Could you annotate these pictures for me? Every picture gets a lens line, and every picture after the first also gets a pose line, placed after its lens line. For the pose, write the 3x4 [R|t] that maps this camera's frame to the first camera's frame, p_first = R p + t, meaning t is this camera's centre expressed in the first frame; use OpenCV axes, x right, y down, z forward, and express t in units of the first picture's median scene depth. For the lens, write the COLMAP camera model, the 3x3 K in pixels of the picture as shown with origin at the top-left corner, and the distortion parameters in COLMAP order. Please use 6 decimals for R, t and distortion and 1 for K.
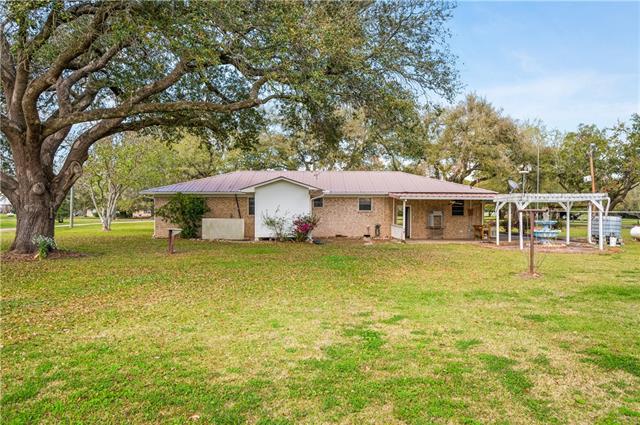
lens RADIAL K [[471.4, 0, 320.1], [0, 471.4, 210.5], [0, 0, 1]] dist [-0.003854, 0.000304]
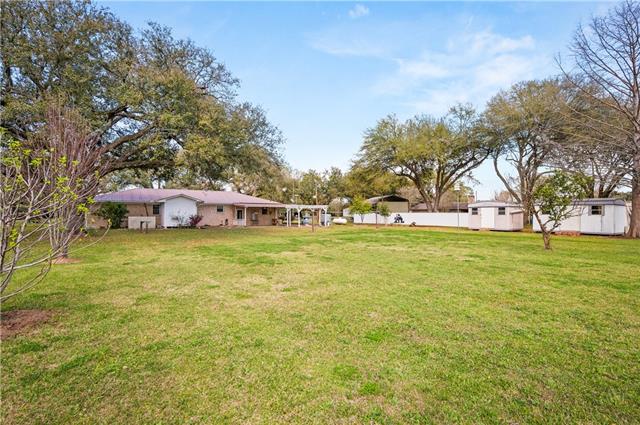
lens RADIAL K [[301.5, 0, 320.3], [0, 301.5, 213.5], [0, 0, 1]] dist [0.000066, 0.000002]
pose [[0.845757, -0.003265, 0.533559, -0.234600], [0.000019, 0.999981, 0.006089, -0.000695], [-0.533569, -0.005140, 0.845741, -0.287481]]
